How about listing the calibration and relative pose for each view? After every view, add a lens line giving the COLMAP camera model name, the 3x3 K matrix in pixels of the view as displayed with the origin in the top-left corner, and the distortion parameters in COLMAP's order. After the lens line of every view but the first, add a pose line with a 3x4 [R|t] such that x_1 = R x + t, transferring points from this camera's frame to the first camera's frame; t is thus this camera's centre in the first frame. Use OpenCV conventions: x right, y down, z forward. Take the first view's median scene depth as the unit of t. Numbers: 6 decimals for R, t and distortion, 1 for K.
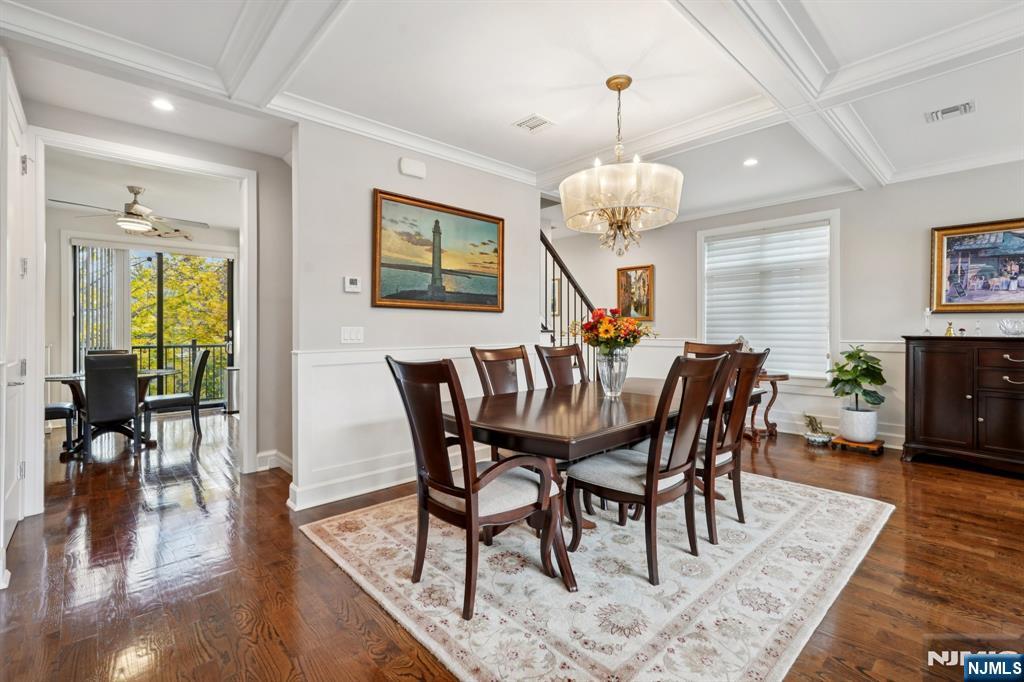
lens RADIAL K [[458.5, 0, 521.2], [0, 458.5, 328.5], [0, 0, 1]] dist [-0.012988, 0.007386]
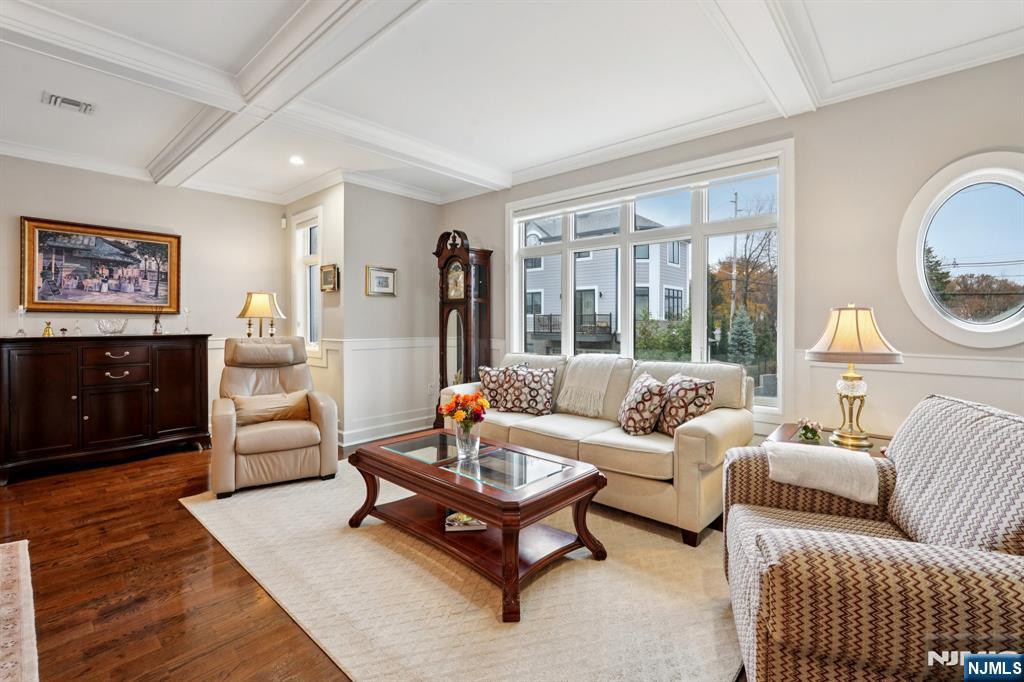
lens RADIAL K [[458.5, 0, 511.8], [0, 458.5, 322.5], [0, 0, 1]] dist [-0.012988, 0.007386]
pose [[-0.082081, -0.000868, 0.996625, -0.075974], [0.001260, 0.999999, 0.000974, -0.011869], [-0.996625, 0.001336, -0.082080, 0.123767]]
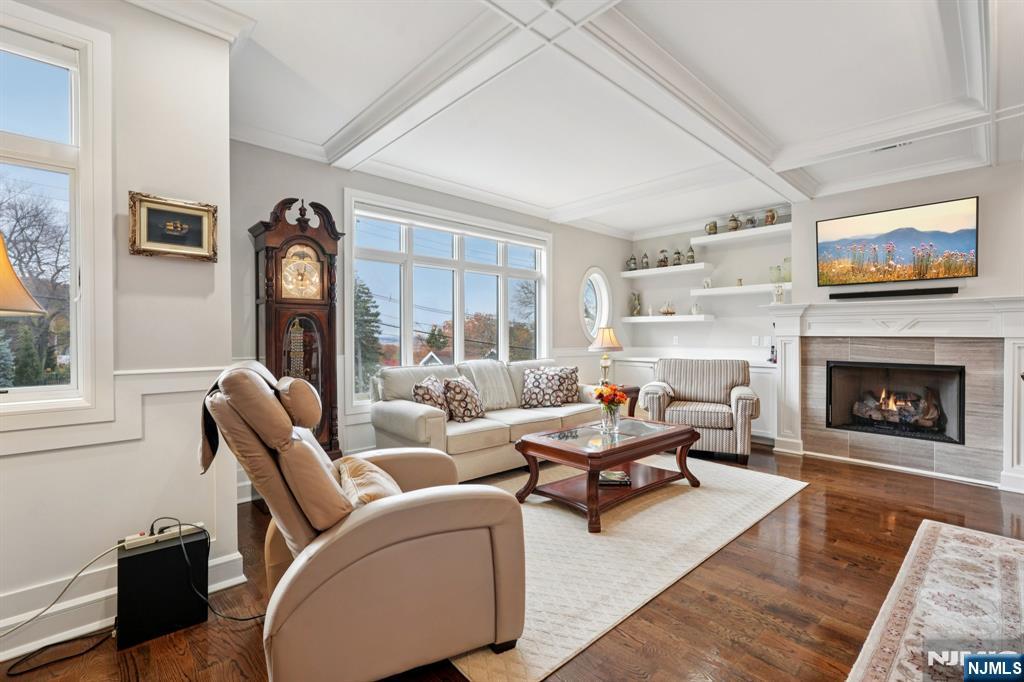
lens RADIAL K [[458.5, 0, 500.8], [0, 458.5, 340.9], [0, 0, 1]] dist [-0.012988, 0.007386]
pose [[-0.999899, 0.001215, 0.014153, 0.764141], [0.001379, 0.999932, 0.011542, -0.006204], [-0.014138, 0.011560, -0.999833, 0.997266]]
